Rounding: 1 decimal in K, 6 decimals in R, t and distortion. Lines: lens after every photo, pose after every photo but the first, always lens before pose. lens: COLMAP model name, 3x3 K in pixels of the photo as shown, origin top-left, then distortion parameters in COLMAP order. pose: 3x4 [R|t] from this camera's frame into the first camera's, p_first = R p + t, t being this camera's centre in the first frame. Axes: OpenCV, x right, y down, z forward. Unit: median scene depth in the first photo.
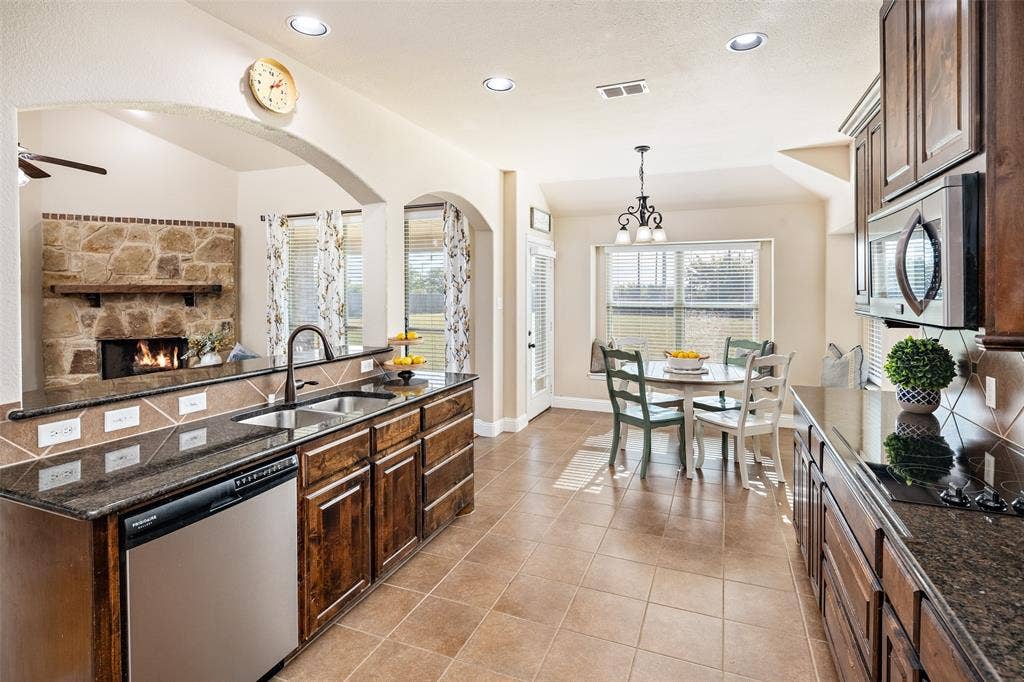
lens RADIAL K [[500.9, 0, 517.1], [0, 500.9, 303.2], [0, 0, 1]] dist [0.001048, -0.000090]
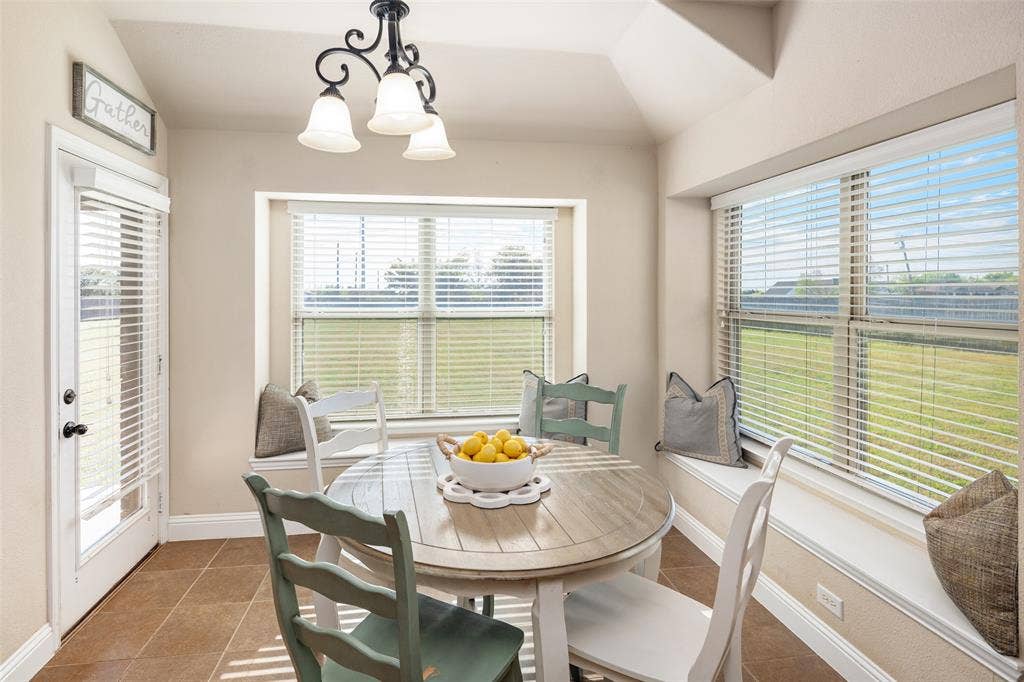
lens RADIAL K [[506.9, 0, 502.3], [0, 506.9, 293.6], [0, 0, 1]] dist [0.003380, 0.000342]
pose [[0.852171, 0.003015, 0.523255, 0.102574], [0.008256, 0.999781, -0.019208, -0.007281], [-0.523198, 0.020688, 0.851960, 0.505102]]
